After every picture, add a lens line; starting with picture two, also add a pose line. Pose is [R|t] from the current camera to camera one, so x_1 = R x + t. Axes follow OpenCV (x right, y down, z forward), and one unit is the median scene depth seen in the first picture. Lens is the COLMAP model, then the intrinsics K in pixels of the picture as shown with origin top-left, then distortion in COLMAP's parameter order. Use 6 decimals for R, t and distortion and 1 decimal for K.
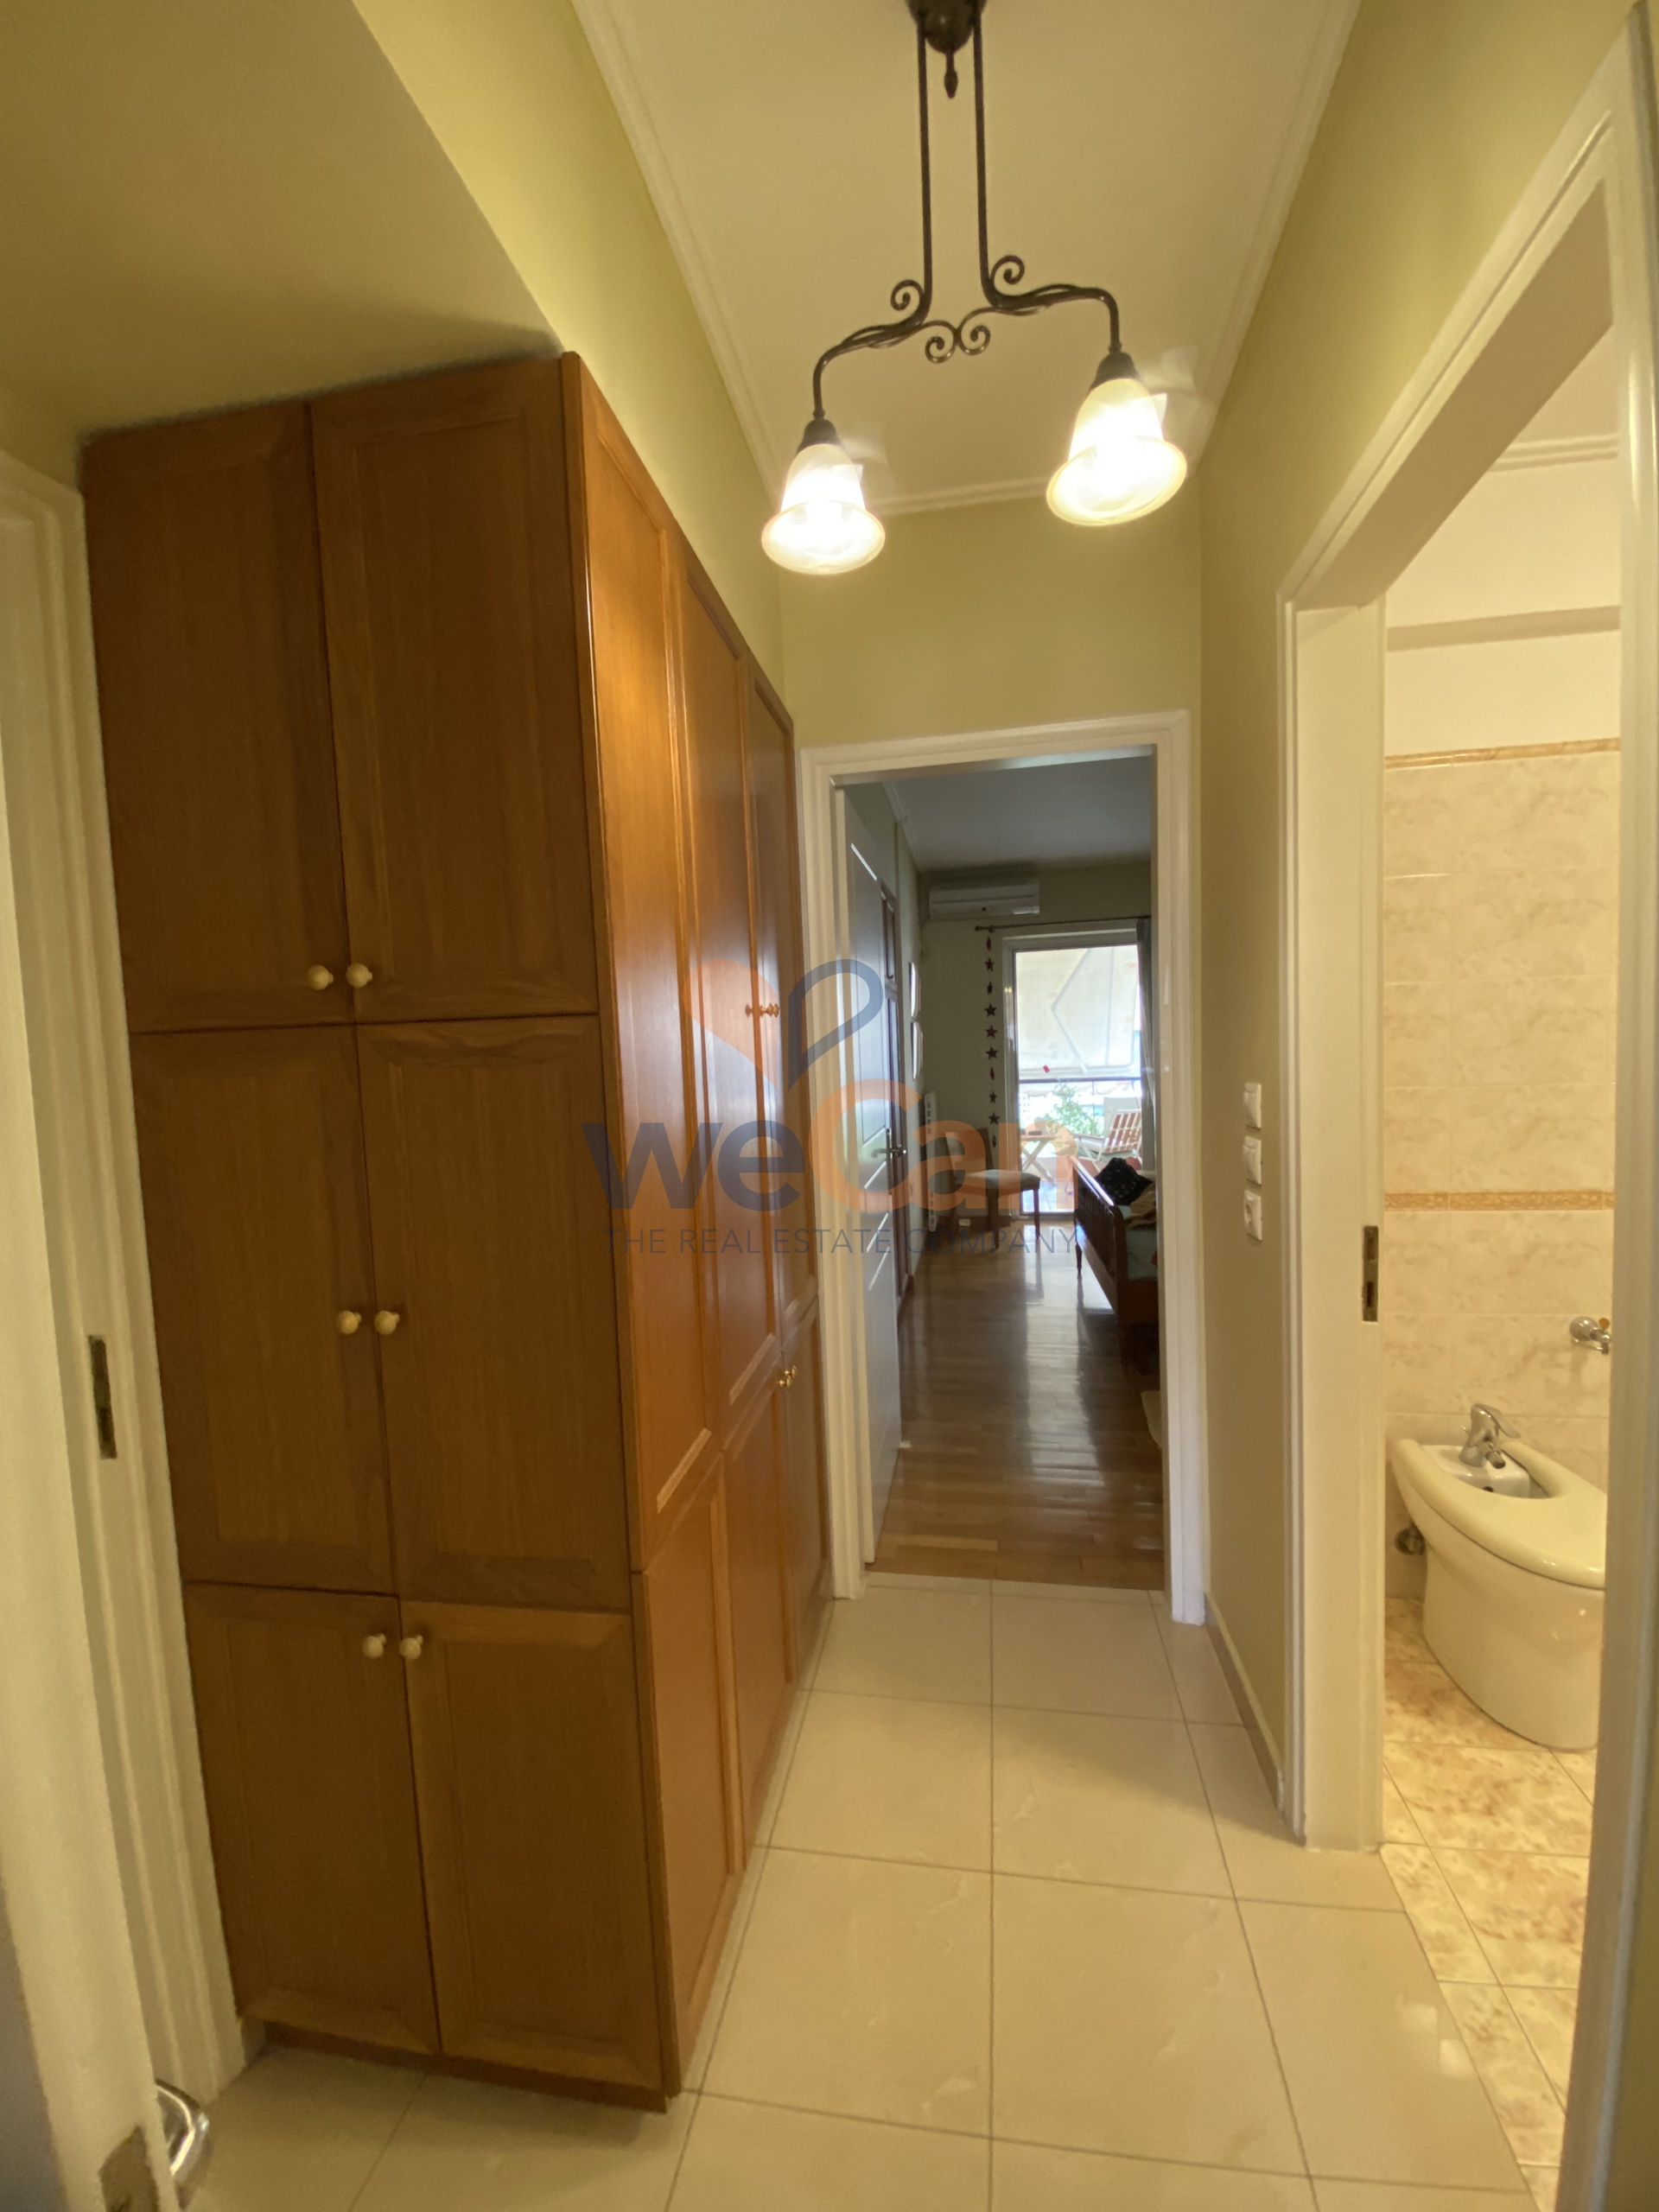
lens RADIAL K [[897.6, 0, 818.5], [0, 897.6, 1104.4], [0, 0, 1]] dist [0.016837, -0.016775]
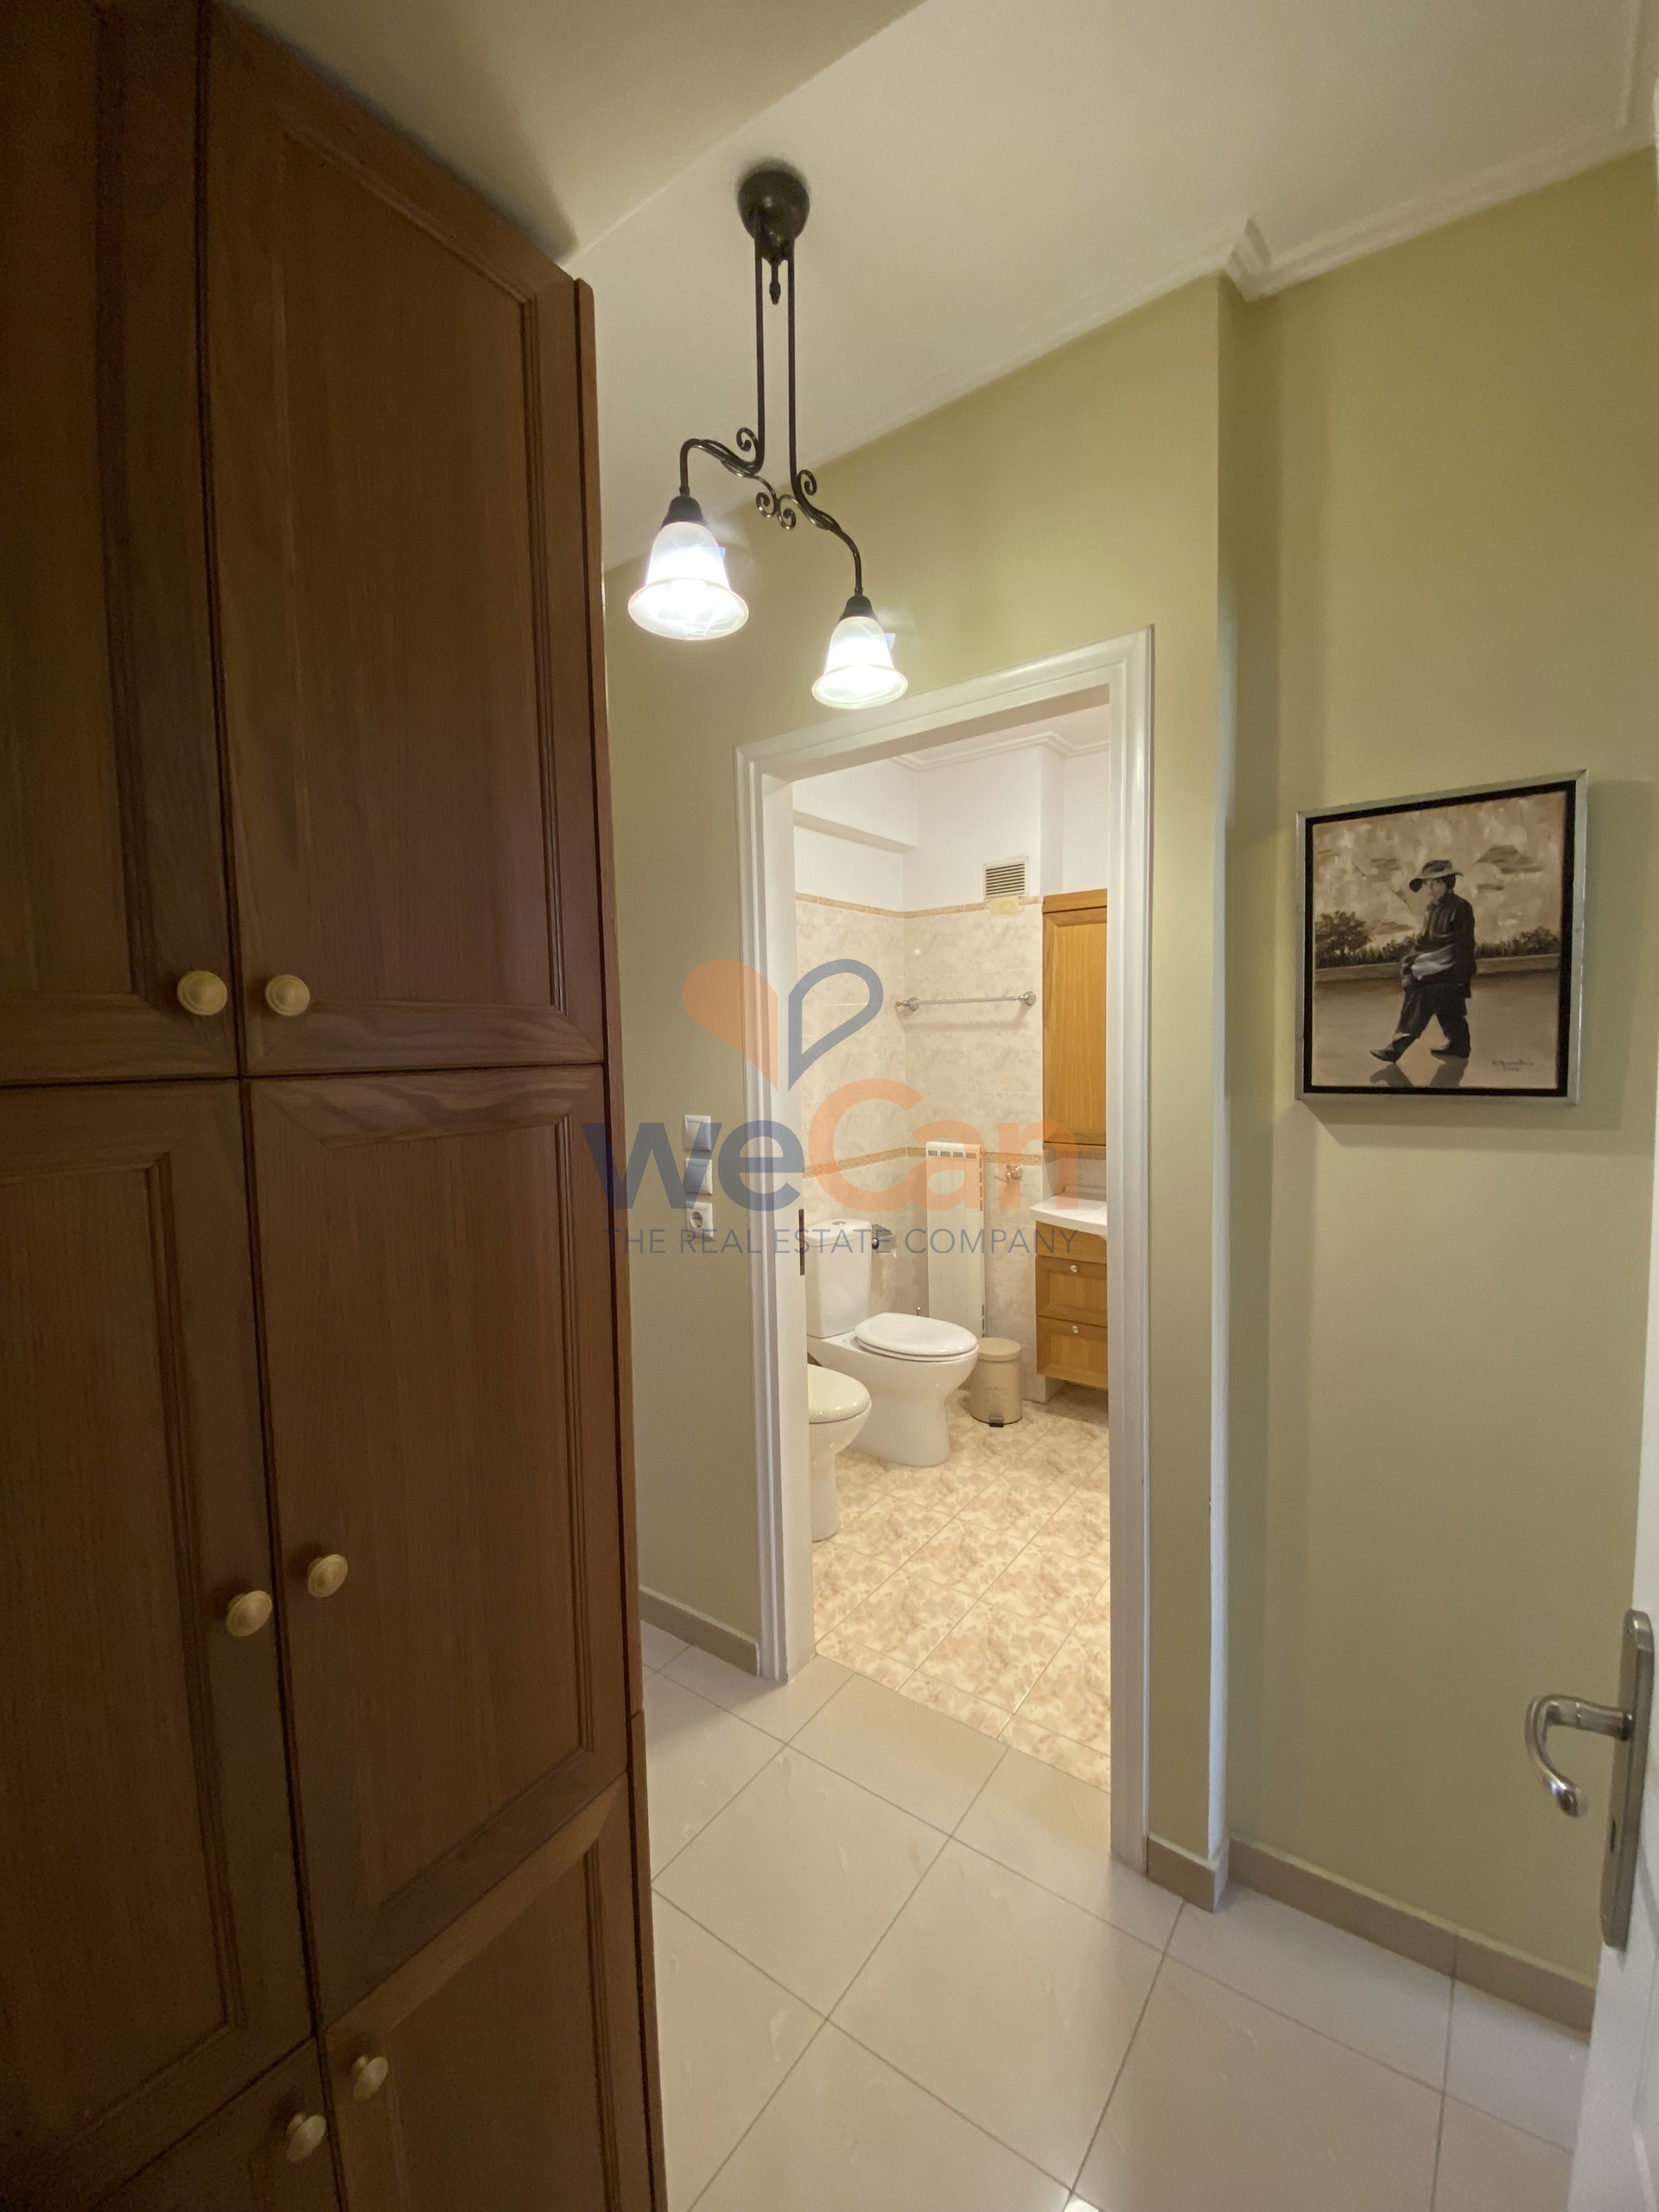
lens RADIAL K [[897.6, 0, 816.9], [0, 897.6, 1109.5], [0, 0, 1]] dist [0.016837, -0.016775]
pose [[0.449409, -0.035149, 0.892635, -0.865798], [0.067430, 0.997710, 0.005338, -0.047913], [-0.890778, 0.057792, 0.450750, 0.427295]]
